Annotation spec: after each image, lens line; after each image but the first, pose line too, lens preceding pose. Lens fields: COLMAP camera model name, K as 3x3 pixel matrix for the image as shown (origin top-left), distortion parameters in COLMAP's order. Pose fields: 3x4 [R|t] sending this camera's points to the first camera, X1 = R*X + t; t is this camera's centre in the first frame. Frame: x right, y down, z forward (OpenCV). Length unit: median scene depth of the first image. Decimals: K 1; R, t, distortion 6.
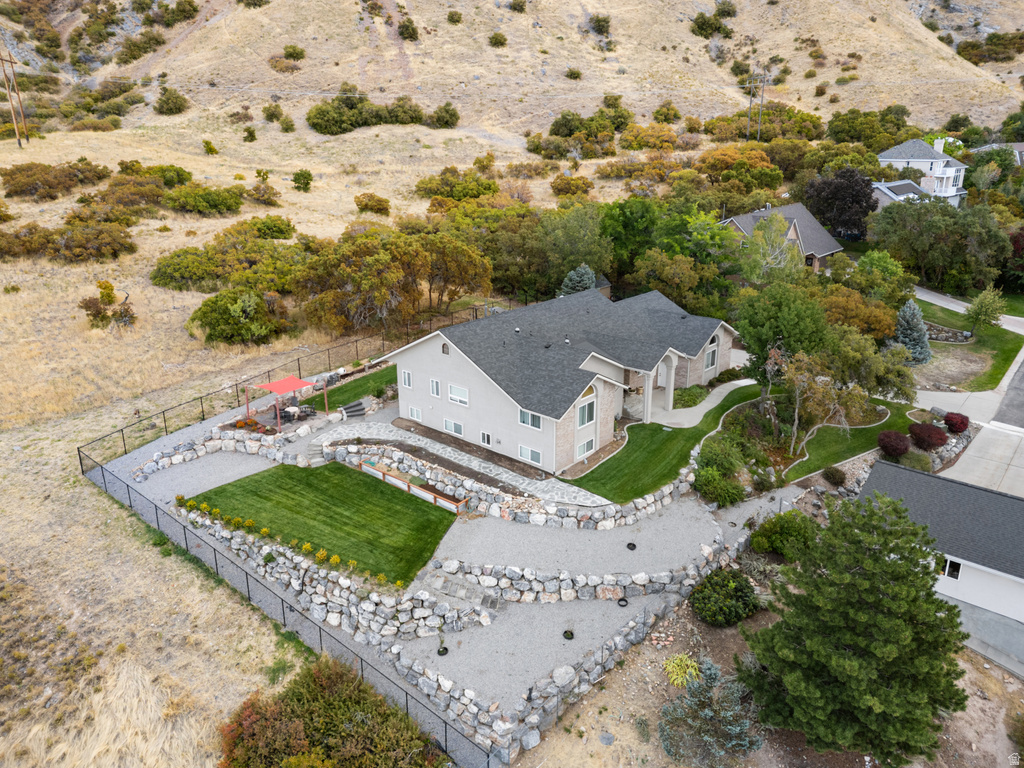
lens RADIAL K [[711.5, 0, 505.0], [0, 711.5, 346.1], [0, 0, 1]] dist [0.063812, -0.046843]
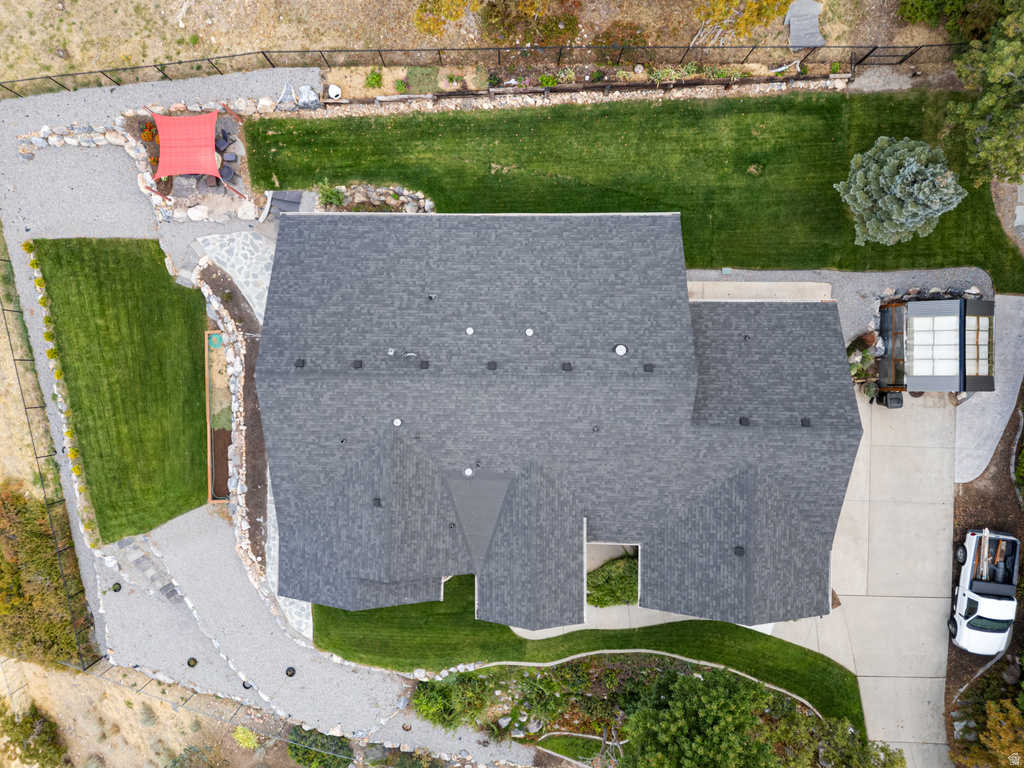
lens RADIAL K [[726.5, 0, 512.0], [0, 726.5, 384.0], [0, 0, 1]] dist [0.068557, -0.060542]
pose [[0.649226, 0.760428, -0.015974, 0.019387], [-0.174198, 0.169101, 0.970082, -0.178545], [0.740379, -0.627020, 0.242250, 0.267180]]
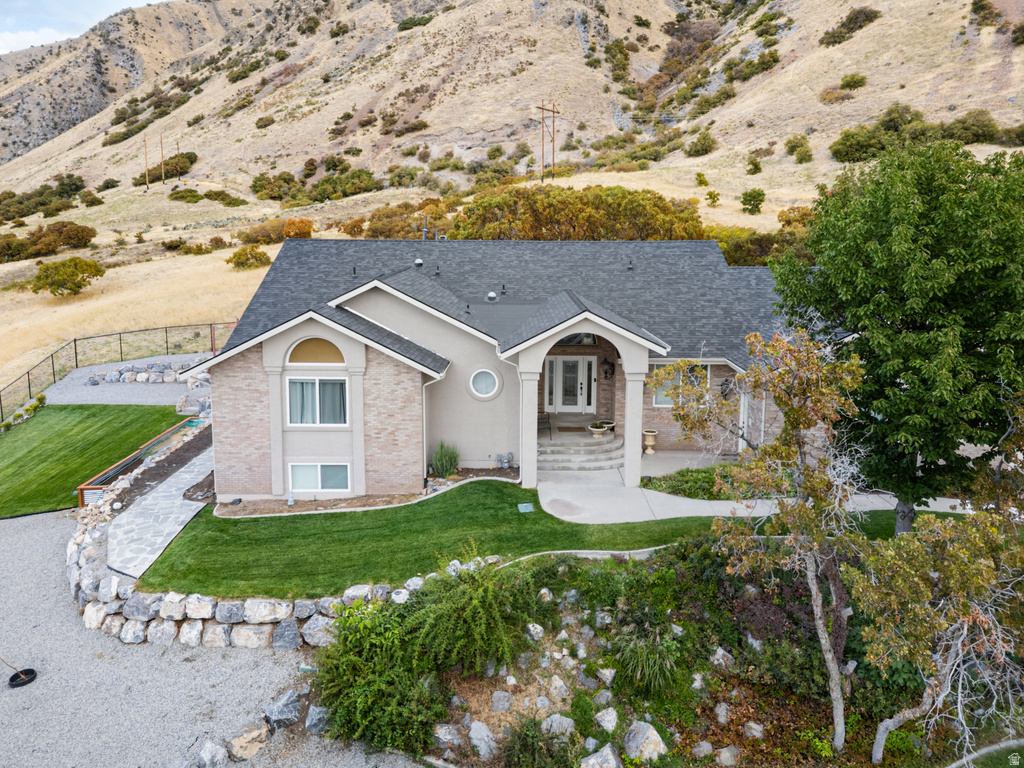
lens RADIAL K [[711.5, 0, 505.0], [0, 711.5, 346.1], [0, 0, 1]] dist [0.063812, -0.046843]
pose [[0.663434, 0.131909, -0.736515, 0.137189], [-0.212320, 0.977065, -0.016261, 0.010220], [0.717478, 0.167165, 0.676225, 0.193138]]
